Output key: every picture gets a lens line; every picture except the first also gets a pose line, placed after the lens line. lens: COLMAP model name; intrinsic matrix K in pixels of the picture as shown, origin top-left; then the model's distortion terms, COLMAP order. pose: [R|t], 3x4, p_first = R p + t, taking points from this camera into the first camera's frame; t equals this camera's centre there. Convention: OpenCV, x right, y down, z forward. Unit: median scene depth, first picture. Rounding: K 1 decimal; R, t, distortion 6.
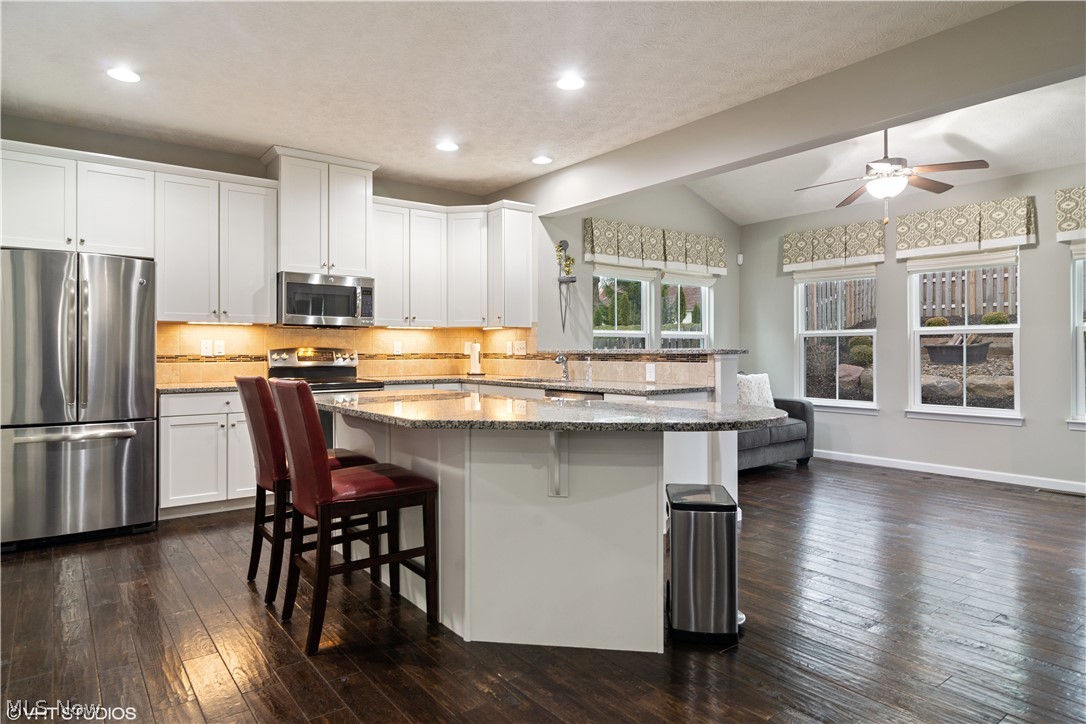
lens RADIAL K [[624.1, 0, 526.3], [0, 624.1, 350.1], [0, 0, 1]] dist [-0.012510, 0.004396]
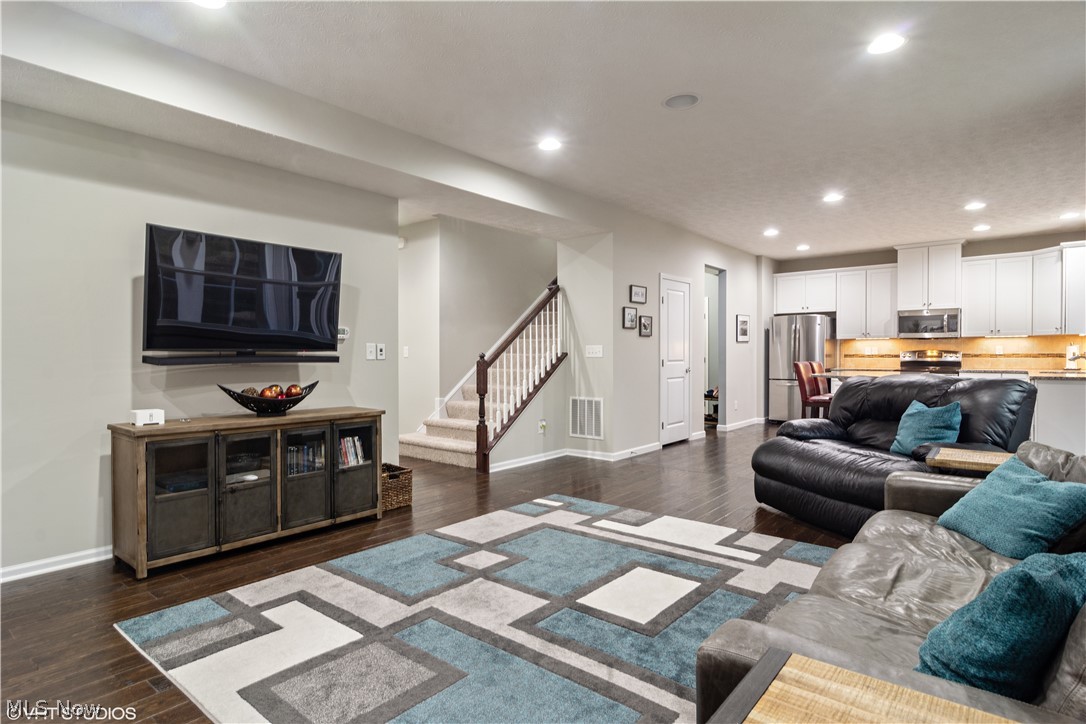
lens RADIAL K [[590.4, 0, 534.4], [0, 590.4, 362.8], [0, 0, 1]] dist [0.004275, -0.002388]
pose [[0.230005, 0.015979, -0.973058, 0.911973], [0.003517, 0.999845, 0.017250, -0.001357], [0.973183, -0.007389, 0.229913, -0.412317]]
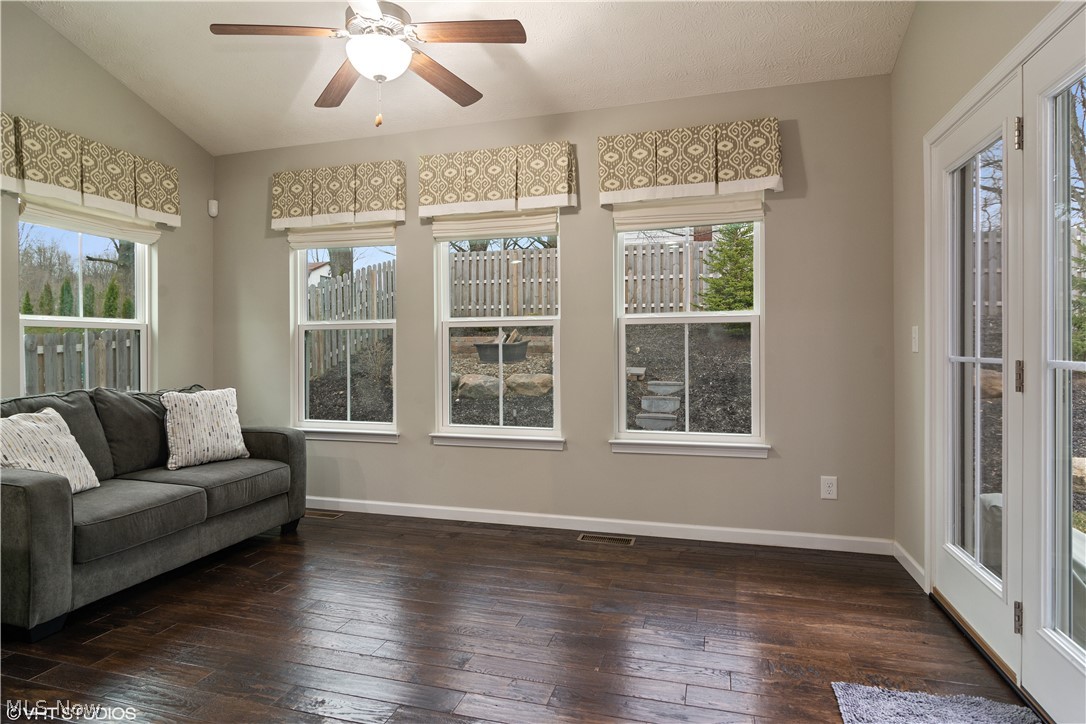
lens RADIAL K [[624.1, 0, 537.2], [0, 624.1, 356.3], [0, 0, 1]] dist [-0.012510, 0.004396]
pose [[0.792573, -0.009951, 0.609696, 0.280145], [0.002653, 0.999914, 0.012872, -0.000557], [-0.609771, -0.008584, 0.792531, 0.374601]]
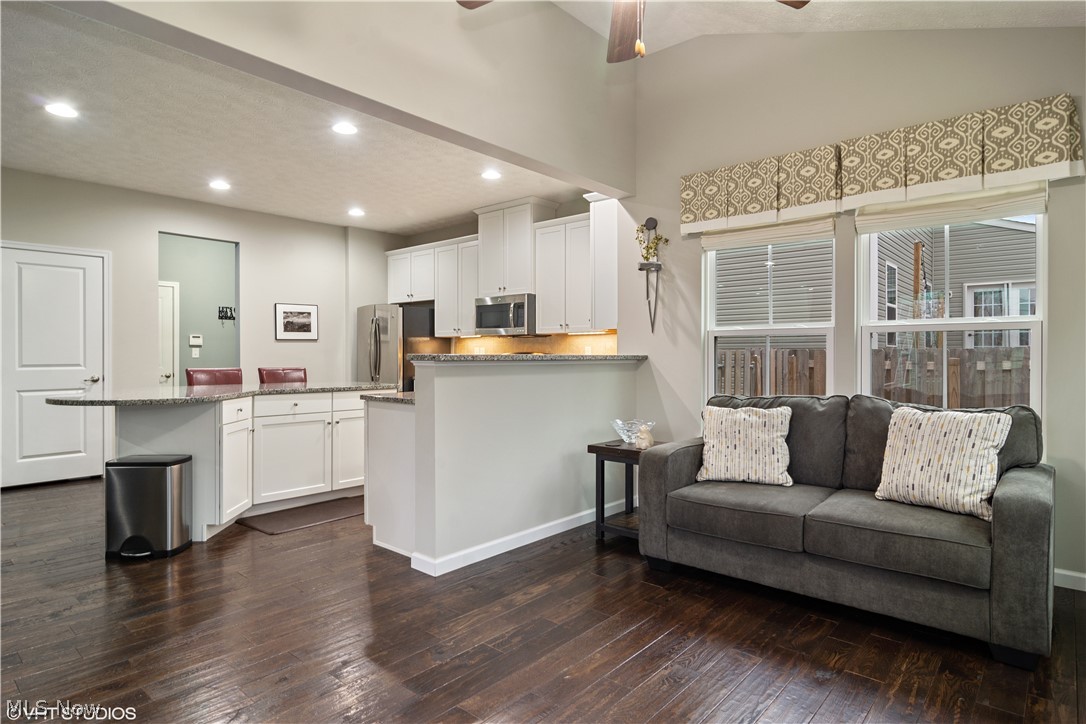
lens RADIAL K [[624.1, 0, 548.8], [0, 624.1, 358.9], [0, 0, 1]] dist [-0.012510, 0.004396]
pose [[0.198728, 0.007401, -0.980027, 0.820787], [-0.001226, 0.999973, 0.007303, -0.000459], [0.980054, -0.000250, 0.198732, 0.712821]]
